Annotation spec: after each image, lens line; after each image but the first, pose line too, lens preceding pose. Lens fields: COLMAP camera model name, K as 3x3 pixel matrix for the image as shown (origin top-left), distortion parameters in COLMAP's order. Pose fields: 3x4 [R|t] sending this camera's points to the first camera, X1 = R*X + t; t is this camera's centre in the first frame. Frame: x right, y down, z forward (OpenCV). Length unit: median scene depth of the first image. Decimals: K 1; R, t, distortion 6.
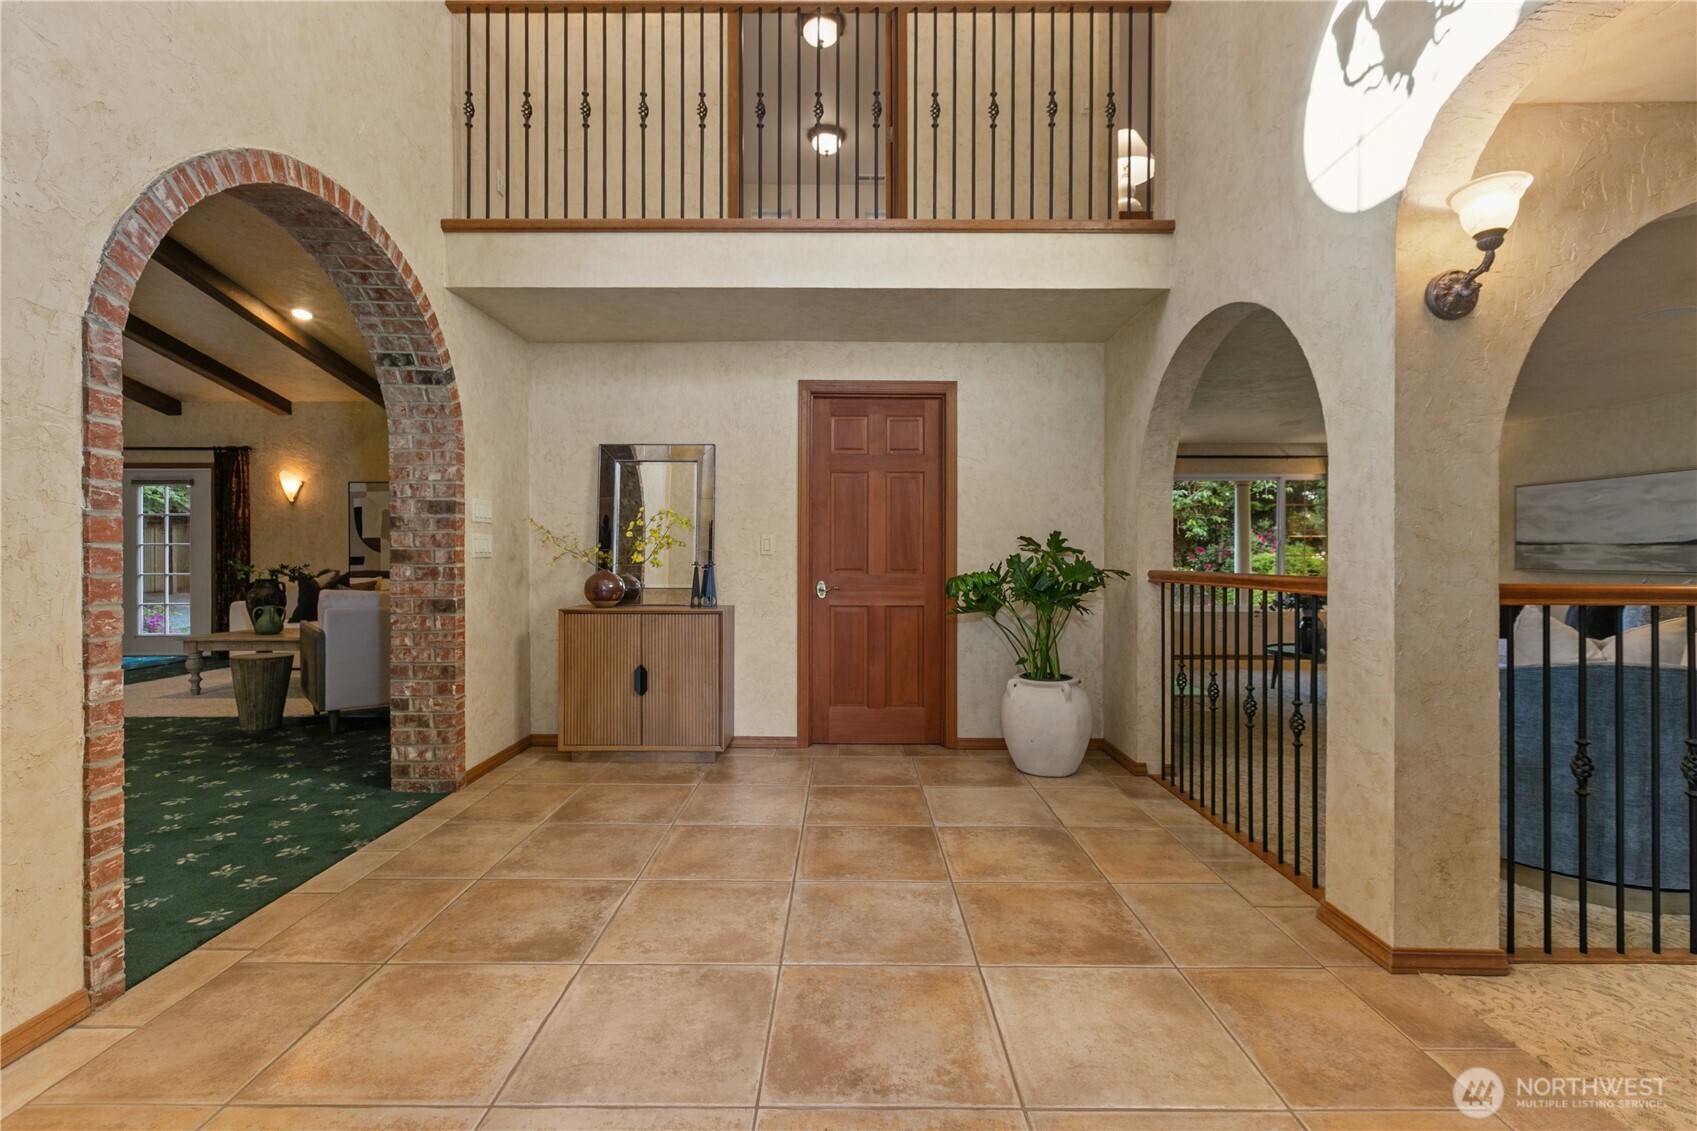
lens RADIAL K [[772.7, 0, 847.9], [0, 772.7, 555.0], [0, 0, 1]] dist [-0.001165, 0.000002]
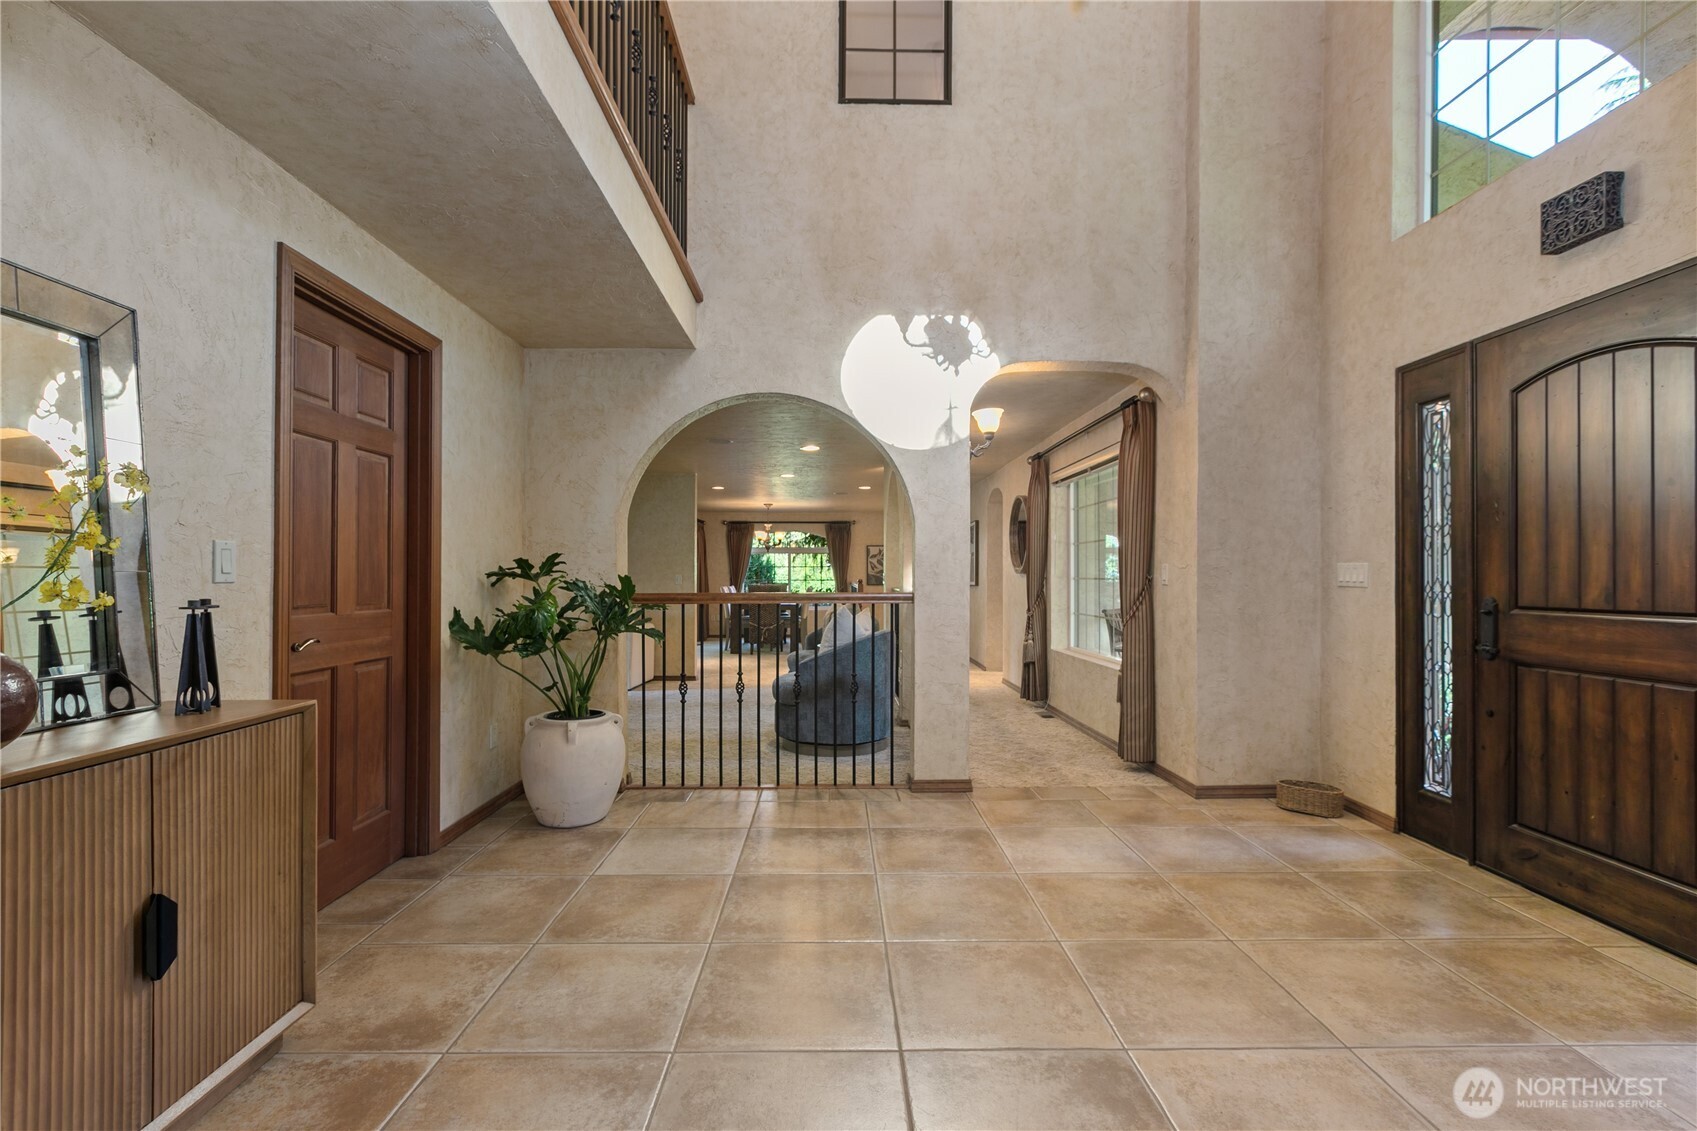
lens RADIAL K [[762.9, 0, 840.3], [0, 762.9, 573.0], [0, 0, 1]] dist [0.002336, 0.001048]
pose [[-0.014855, 0.003836, 0.999882, -1.017475], [0.000841, 0.999992, -0.003824, -0.007240], [-0.999889, 0.000784, -0.014858, 1.123475]]
